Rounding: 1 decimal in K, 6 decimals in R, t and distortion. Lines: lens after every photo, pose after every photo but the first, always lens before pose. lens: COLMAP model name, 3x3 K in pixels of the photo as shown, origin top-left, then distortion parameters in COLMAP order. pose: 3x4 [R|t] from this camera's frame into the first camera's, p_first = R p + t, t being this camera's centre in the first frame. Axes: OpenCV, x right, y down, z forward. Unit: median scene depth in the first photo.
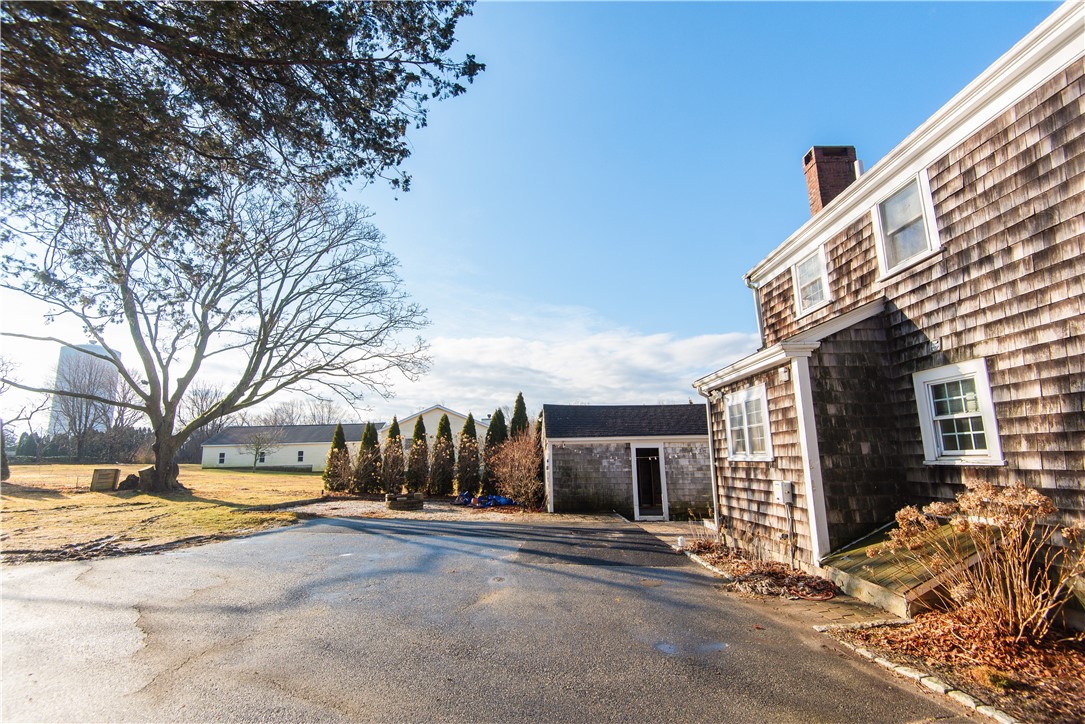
lens RADIAL K [[516.1, 0, 543.2], [0, 516.1, 354.5], [0, 0, 1]] dist [0.009693, -0.002745]
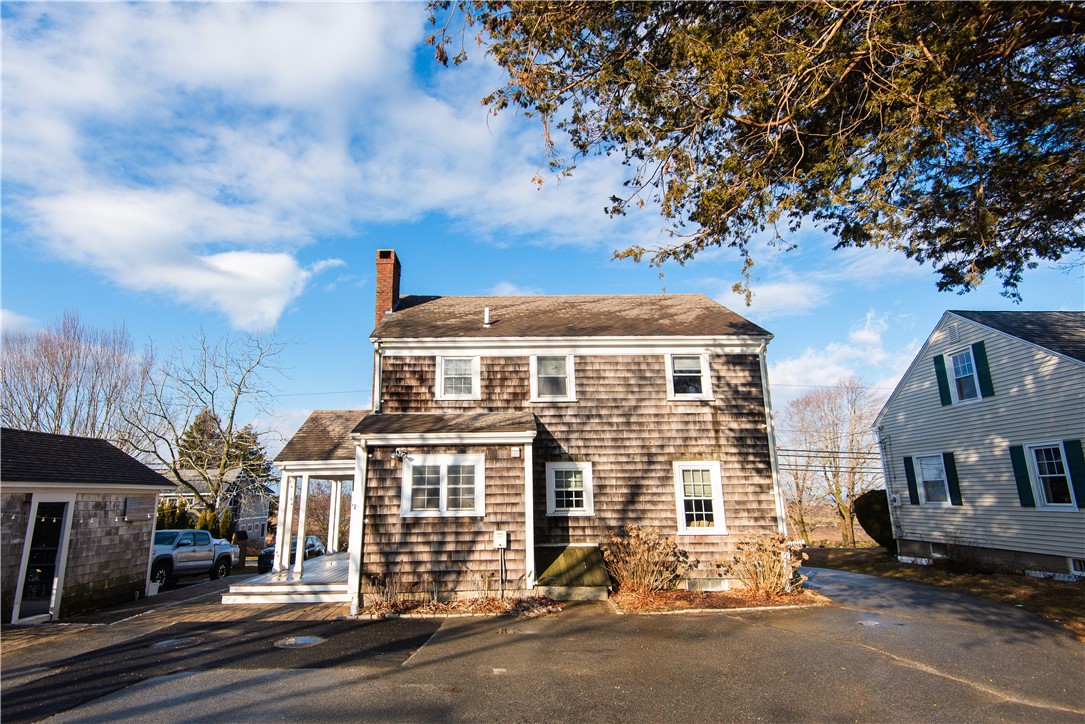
lens RADIAL K [[516.1, 0, 543.3], [0, 516.1, 369.7], [0, 0, 1]] dist [0.009693, -0.002745]
pose [[-0.029342, 0.255611, 0.966334, -0.972462], [-0.189154, 0.947863, -0.256468, 0.176890], [-0.981509, -0.190311, 0.020538, 0.981539]]
